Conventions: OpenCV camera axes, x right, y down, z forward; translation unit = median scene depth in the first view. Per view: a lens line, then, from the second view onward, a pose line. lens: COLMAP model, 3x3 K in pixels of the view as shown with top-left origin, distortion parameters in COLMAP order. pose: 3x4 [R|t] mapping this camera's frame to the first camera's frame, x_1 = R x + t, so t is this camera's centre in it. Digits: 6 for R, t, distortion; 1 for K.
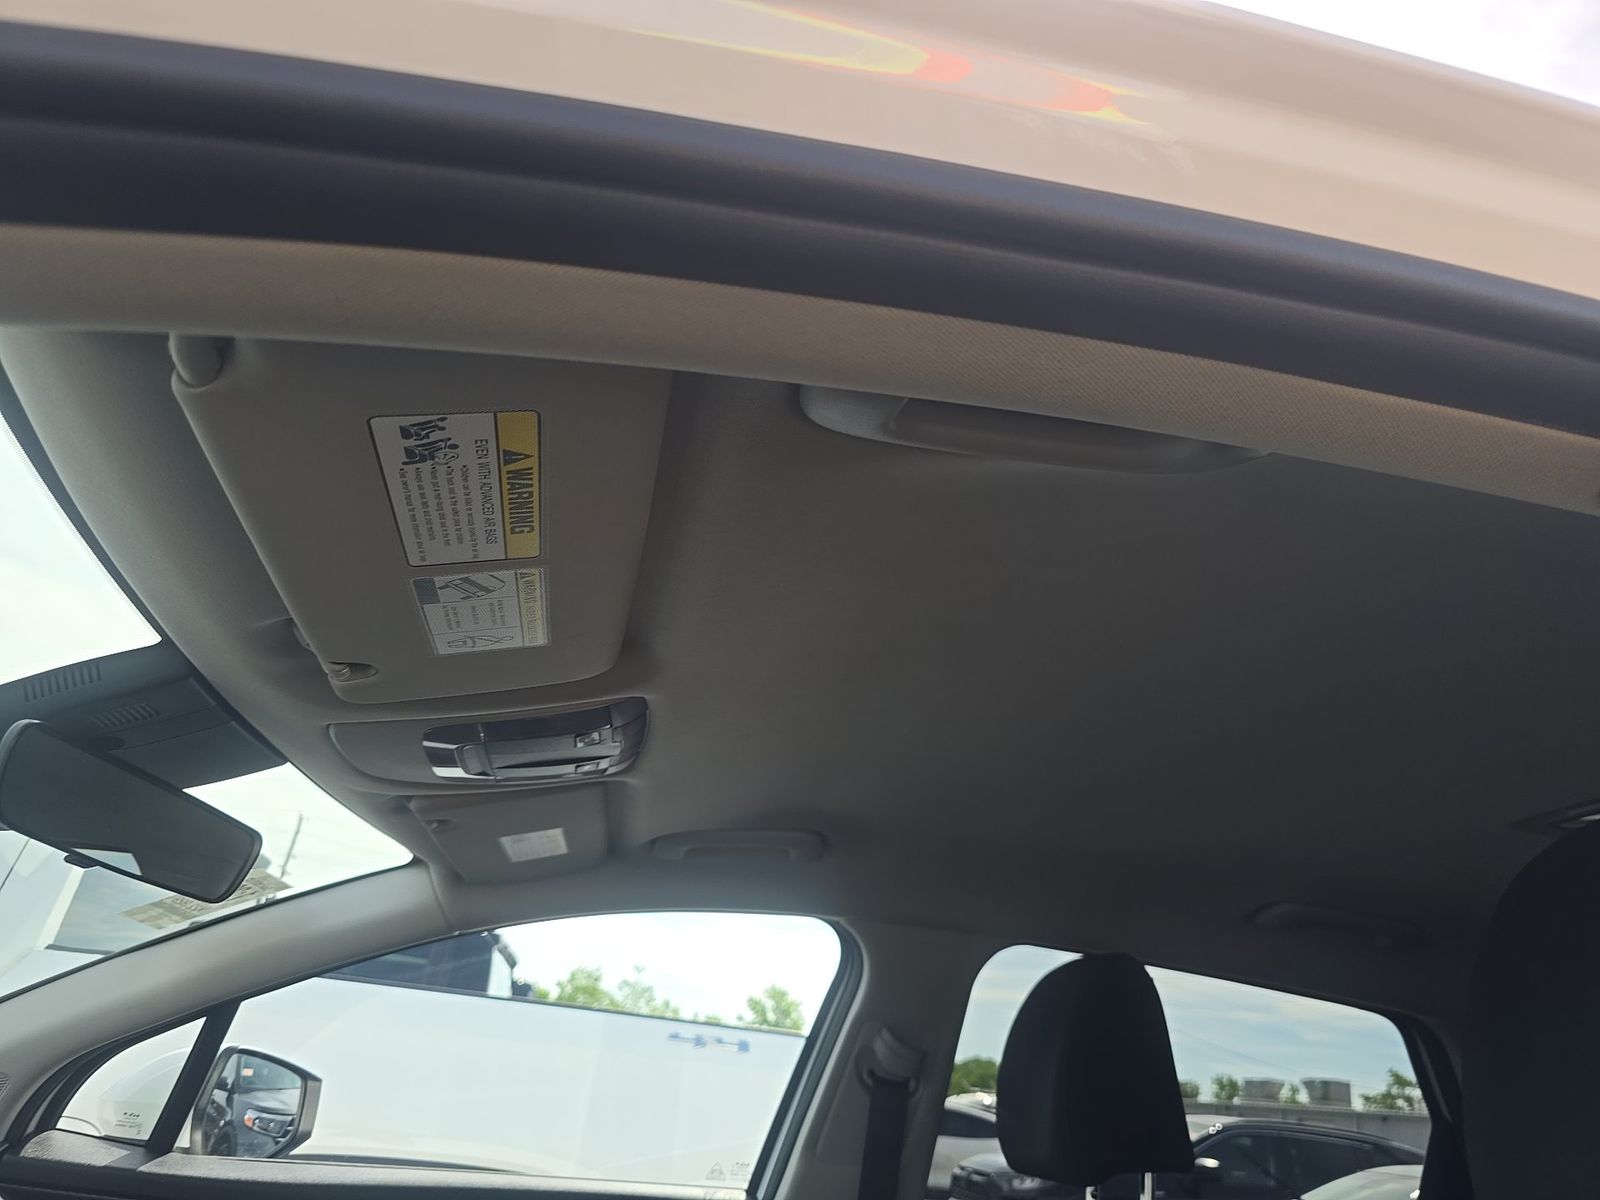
lens RADIAL K [[1092.2, 0, 798.1], [0, 1092.2, 623.2], [0, 0, 1]] dist [-0.007985, -0.002454]
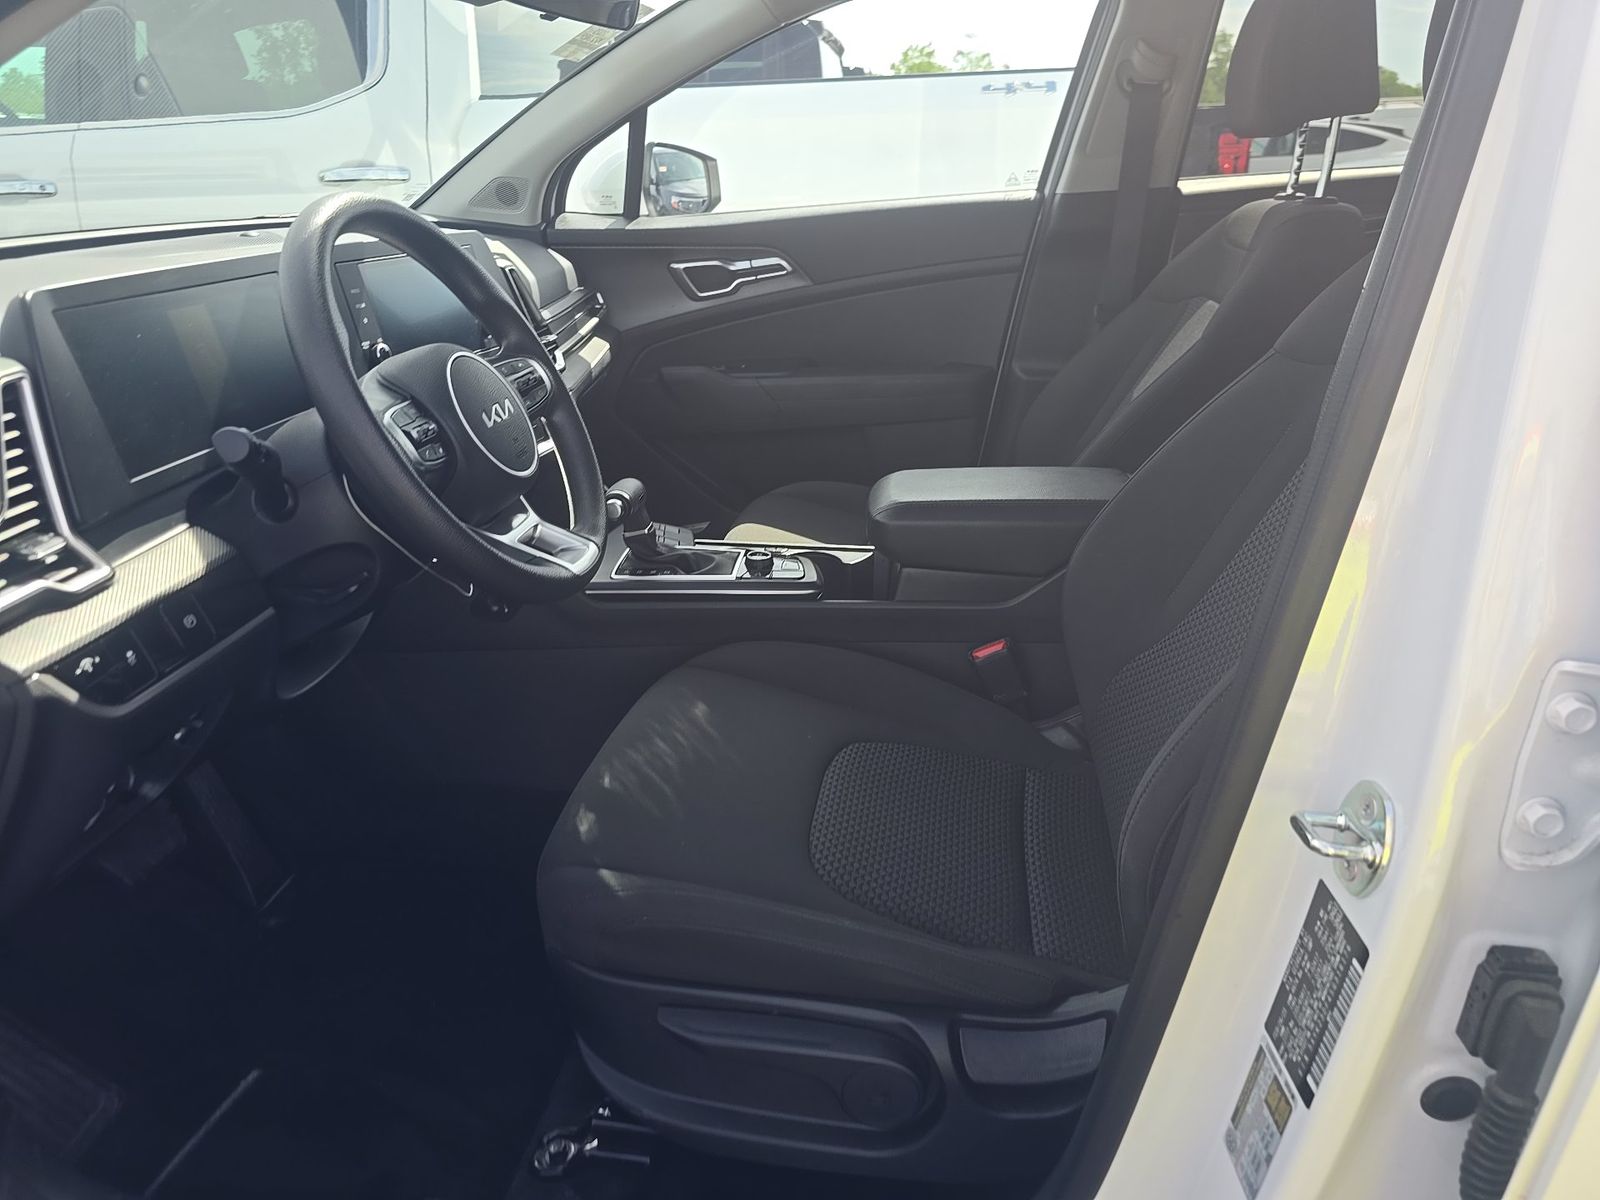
lens RADIAL K [[1092.2, 0, 798.1], [0, 1092.2, 623.2], [0, 0, 1]] dist [-0.007985, -0.002454]
pose [[0.943563, -0.013498, -0.330919, 0.105761], [0.245922, 0.697810, 0.672744, -0.070927], [0.221838, -0.716156, 0.661747, -0.304534]]
